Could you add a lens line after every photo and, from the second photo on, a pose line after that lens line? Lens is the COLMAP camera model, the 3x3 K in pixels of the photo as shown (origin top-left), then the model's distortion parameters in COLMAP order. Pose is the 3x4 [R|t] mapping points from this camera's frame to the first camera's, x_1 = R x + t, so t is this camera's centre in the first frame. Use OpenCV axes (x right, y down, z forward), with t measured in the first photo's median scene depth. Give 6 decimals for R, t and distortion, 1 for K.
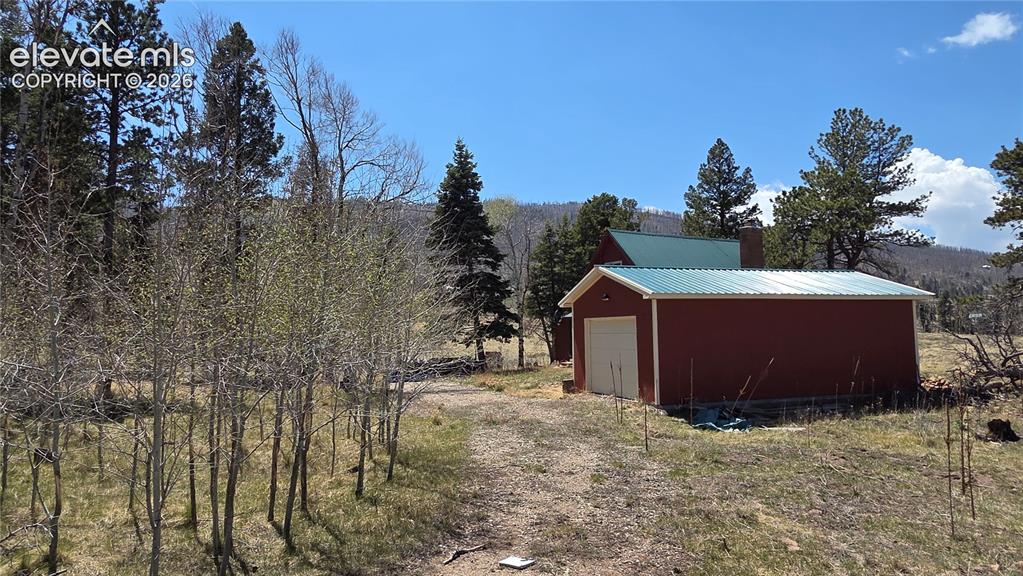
lens RADIAL K [[634.4, 0, 515.1], [0, 634.4, 283.6], [0, 0, 1]] dist [0.007339, -0.004562]
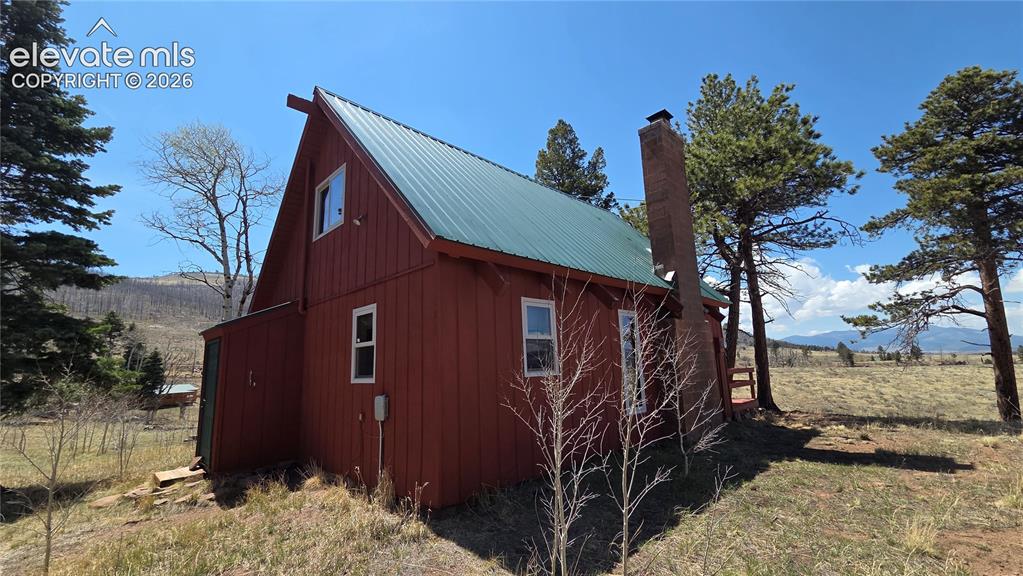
lens RADIAL K [[419.4, 0, 508.7], [0, 419.4, 289.2], [0, 0, 1]] dist [0.002425, -0.000261]
pose [[0.970969, 0.023666, 0.238033, 0.167667], [0.003584, 0.993543, -0.113397, 0.049591], [-0.239180, 0.110958, 0.964615, 0.645114]]
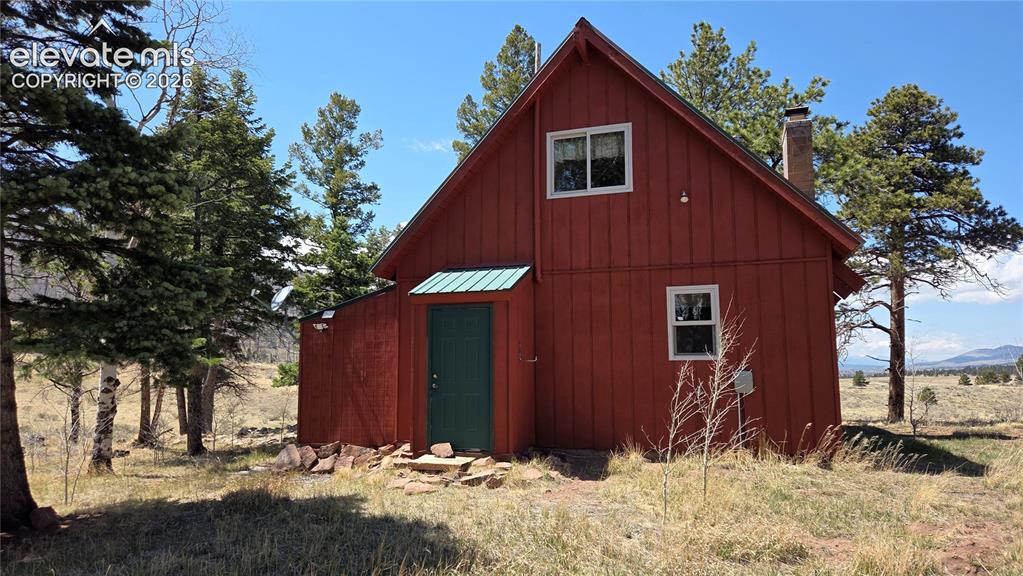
lens RADIAL K [[680.0, 0, 507.1], [0, 680.0, 290.9], [0, 0, 1]] dist [0.062701, -0.032423]
pose [[0.756251, 0.088135, 0.648318, -0.075875], [-0.054393, 0.995925, -0.071941, 0.062844], [-0.652016, 0.019141, 0.757963, 0.661225]]
